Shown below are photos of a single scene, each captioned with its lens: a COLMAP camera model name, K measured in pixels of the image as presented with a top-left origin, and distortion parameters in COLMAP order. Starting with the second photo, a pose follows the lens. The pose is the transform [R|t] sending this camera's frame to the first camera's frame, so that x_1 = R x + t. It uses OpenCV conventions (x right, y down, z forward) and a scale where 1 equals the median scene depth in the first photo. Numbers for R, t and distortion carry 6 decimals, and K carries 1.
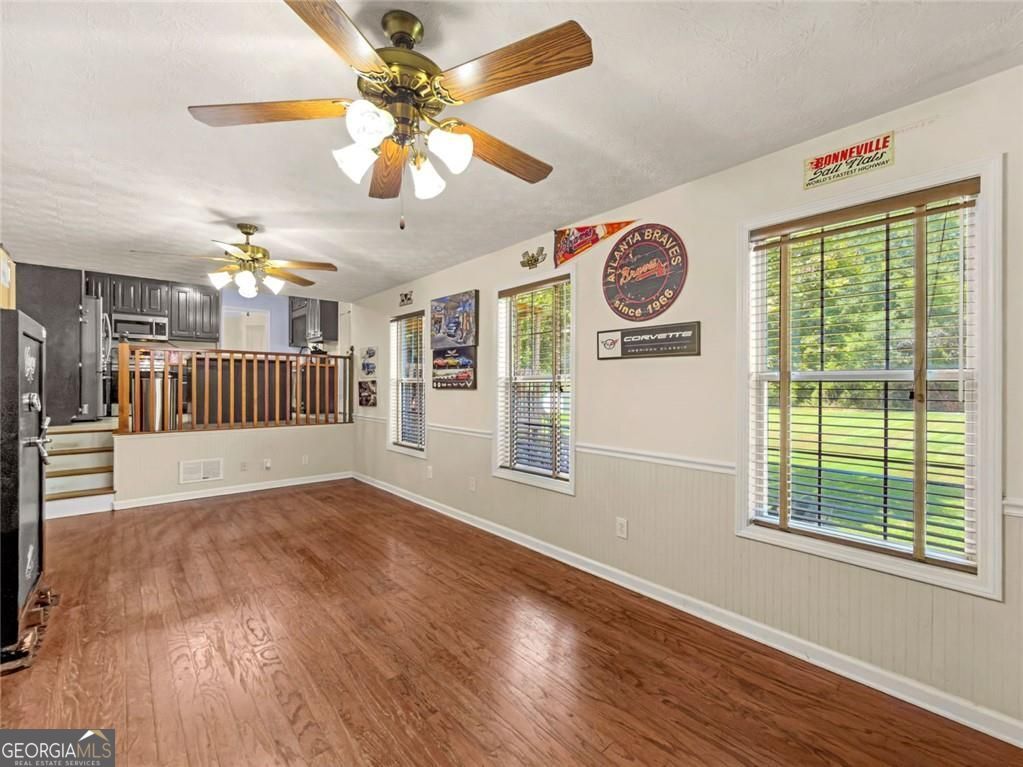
lens RADIAL K [[435.6, 0, 520.3], [0, 435.6, 386.3], [0, 0, 1]] dist [-0.008409, -0.000186]
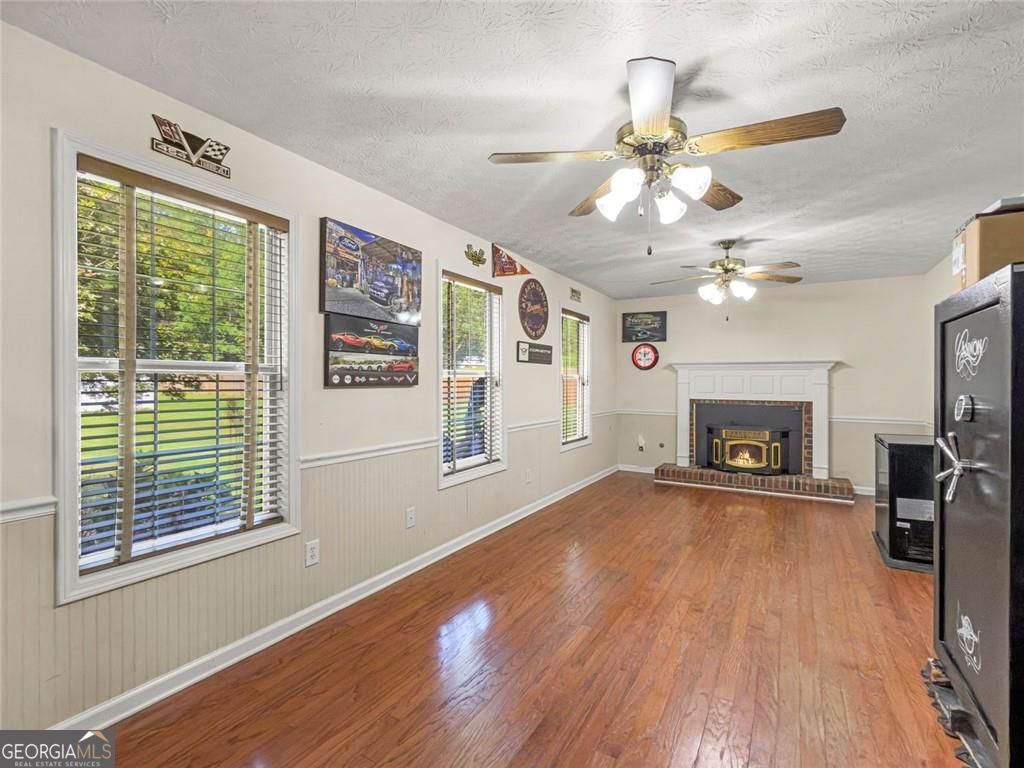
lens RADIAL K [[473.2, 0, 517.3], [0, 473.2, 380.8], [0, 0, 1]] dist [0.004674, 0.000690]
pose [[-0.296000, -0.003436, 0.955182, -1.002157], [-0.000952, 0.999994, 0.003303, -0.004406], [-0.955187, 0.000069, -0.296002, 1.168186]]
